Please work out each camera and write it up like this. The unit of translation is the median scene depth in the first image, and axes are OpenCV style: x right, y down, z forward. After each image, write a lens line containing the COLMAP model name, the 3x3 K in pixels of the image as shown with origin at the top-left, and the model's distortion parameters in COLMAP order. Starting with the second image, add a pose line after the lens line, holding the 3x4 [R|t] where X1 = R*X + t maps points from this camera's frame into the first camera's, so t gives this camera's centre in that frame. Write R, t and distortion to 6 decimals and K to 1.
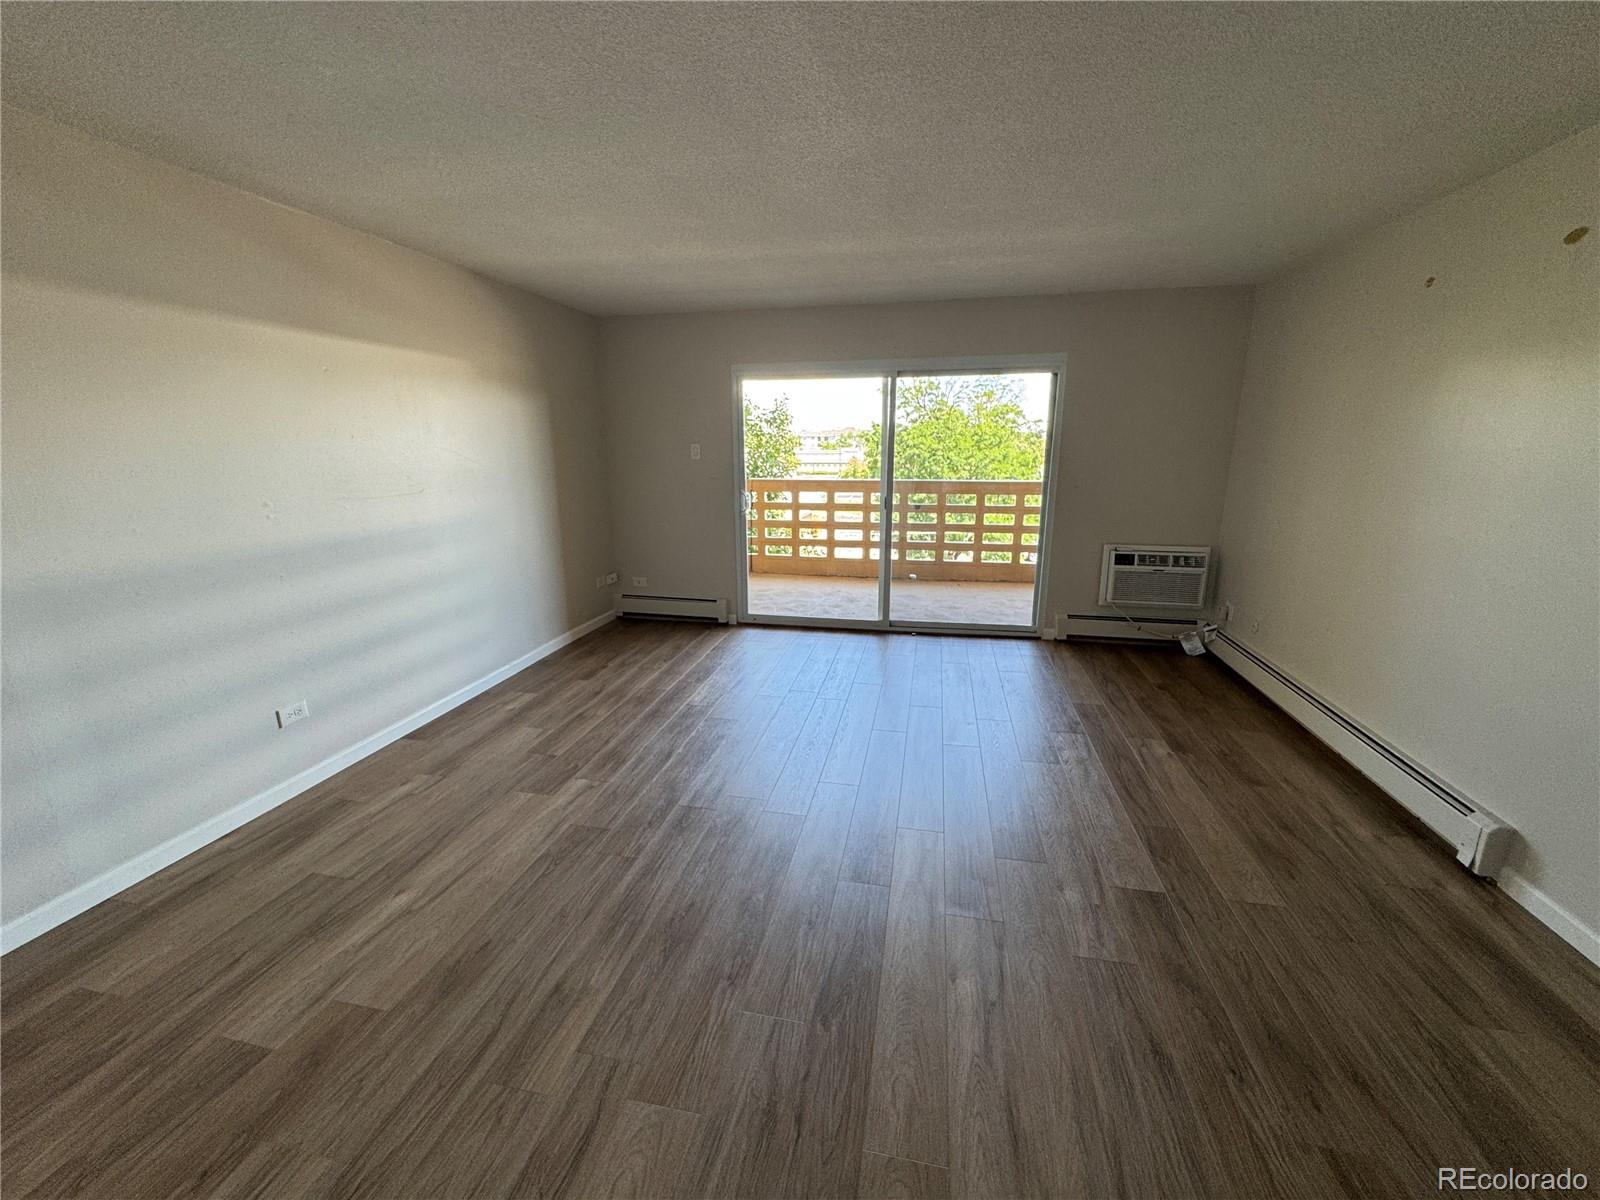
lens RADIAL K [[640.0, 0, 802.0], [0, 640.0, 602.1], [0, 0, 1]] dist [-0.002769, -0.000372]
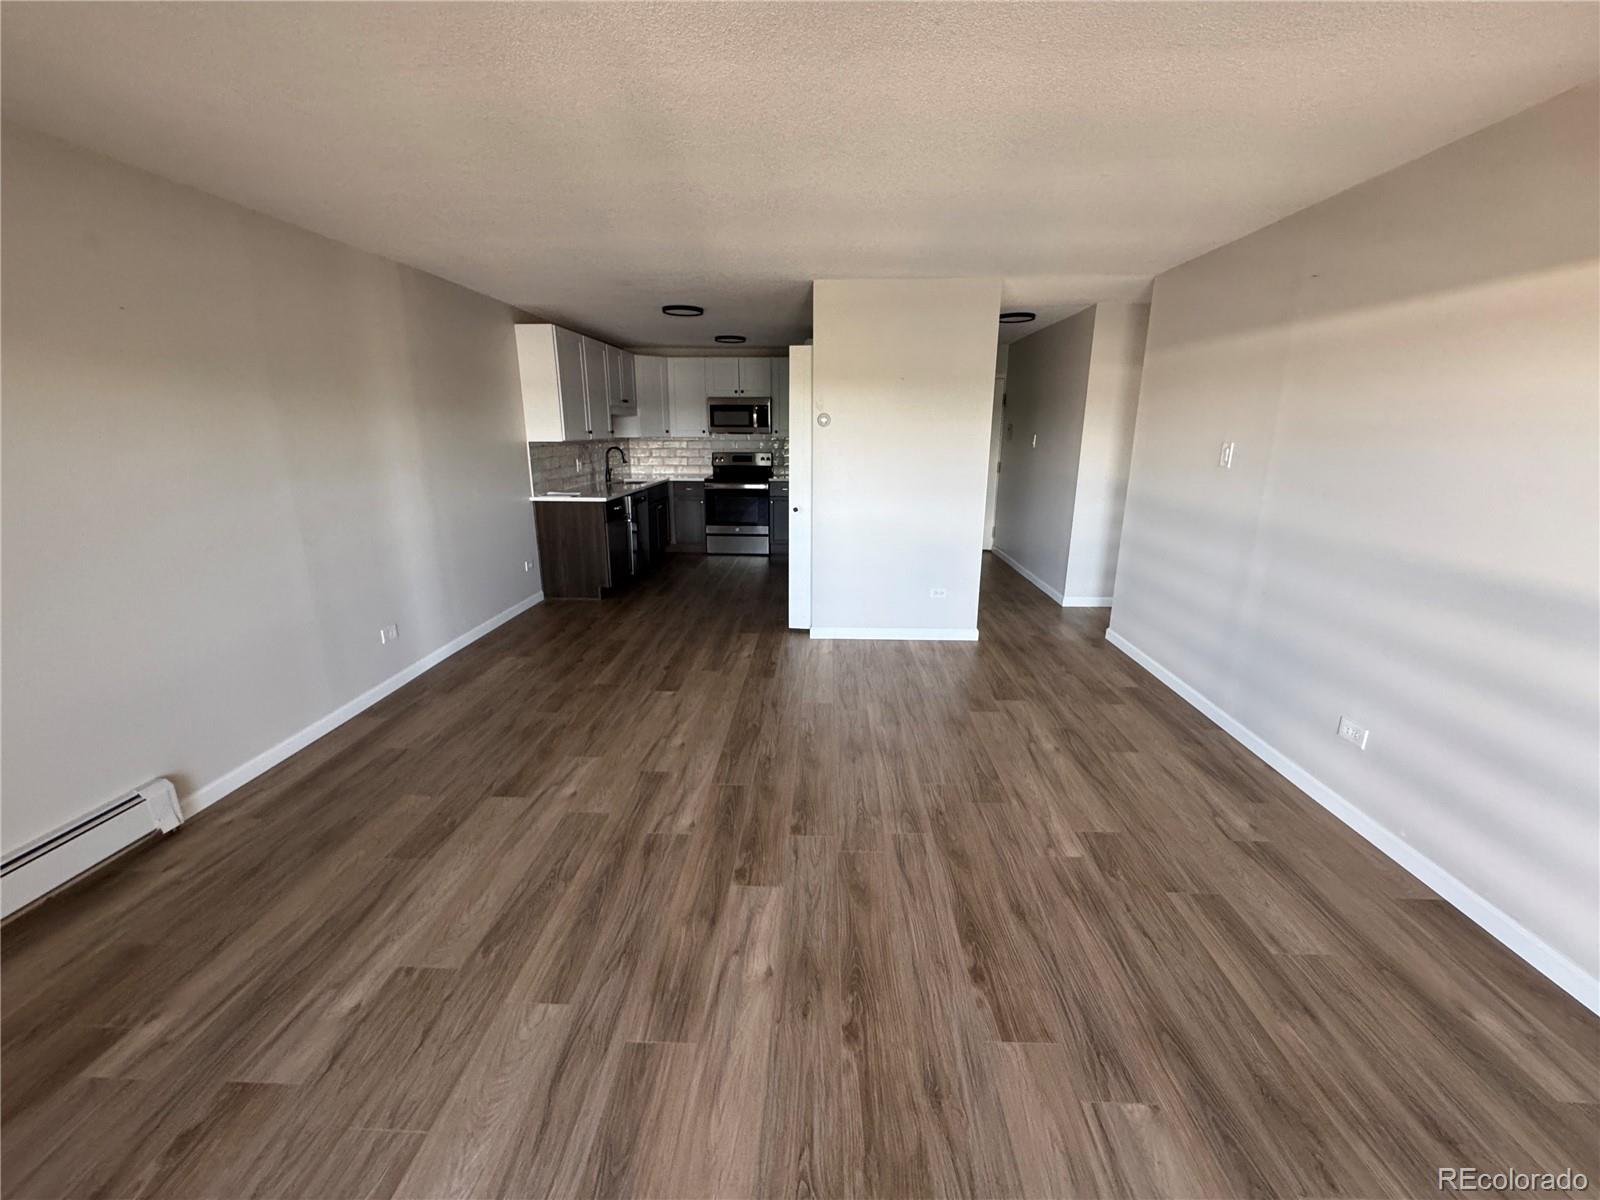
lens RADIAL K [[640.0, 0, 806.6], [0, 640.0, 595.1], [0, 0, 1]] dist [-0.002769, -0.000372]
pose [[-0.985481, 0.044568, -0.163831, 0.122776], [-0.039449, 0.878422, 0.476255, -0.434582], [0.165138, 0.475803, -0.863910, 1.691397]]
